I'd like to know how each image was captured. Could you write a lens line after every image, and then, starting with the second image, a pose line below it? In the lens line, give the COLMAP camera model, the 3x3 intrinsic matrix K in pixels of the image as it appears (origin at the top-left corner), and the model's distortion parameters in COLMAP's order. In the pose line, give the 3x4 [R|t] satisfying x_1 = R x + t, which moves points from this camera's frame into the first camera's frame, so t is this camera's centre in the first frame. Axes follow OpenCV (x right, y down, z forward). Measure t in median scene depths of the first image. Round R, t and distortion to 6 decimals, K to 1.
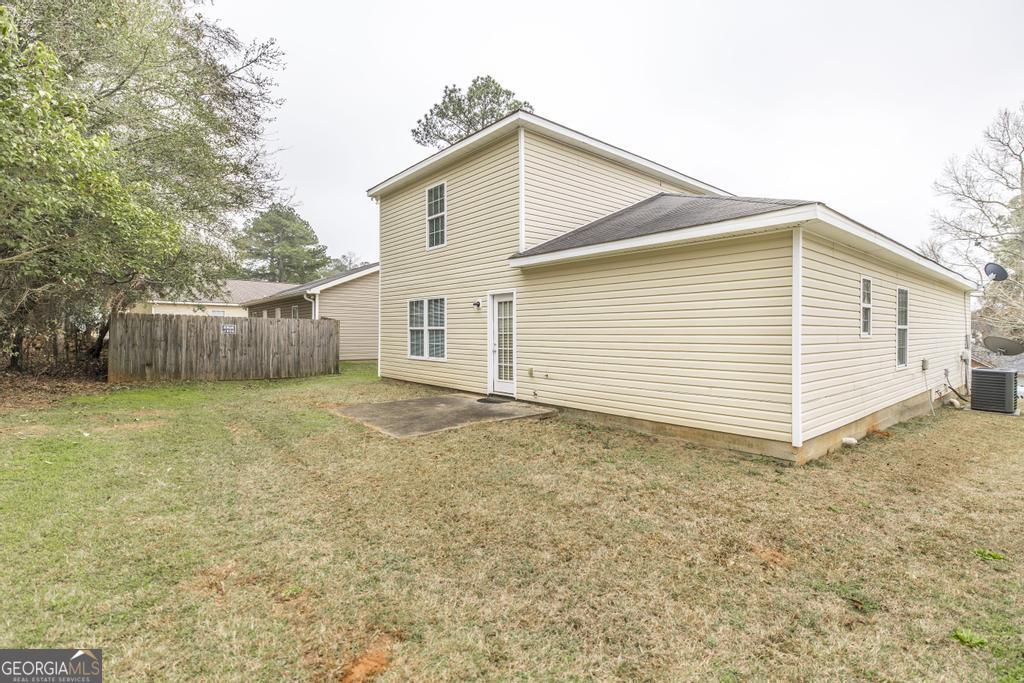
lens RADIAL K [[478.1, 0, 510.7], [0, 478.1, 333.7], [0, 0, 1]] dist [0.000119, 0.000022]
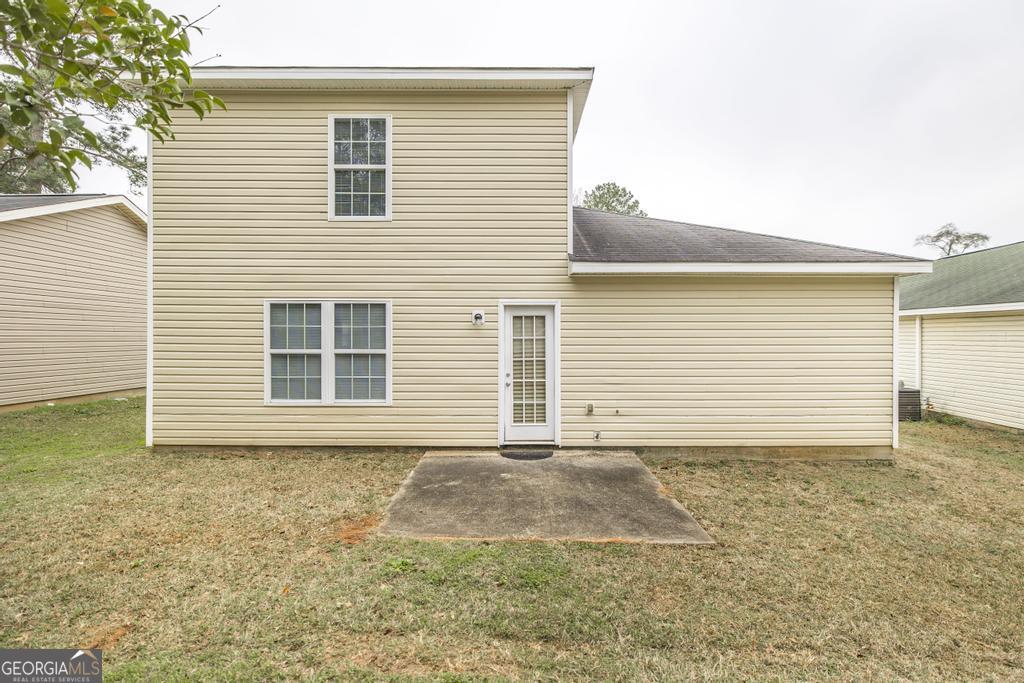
lens RADIAL K [[491.5, 0, 513.2], [0, 491.5, 346.6], [0, 0, 1]] dist [-0.004428, -0.000332]
pose [[0.645480, -0.002214, 0.763774, -0.522535], [0.002098, 0.999997, 0.001125, -0.018562], [-0.763775, 0.000877, 0.645482, 0.461752]]
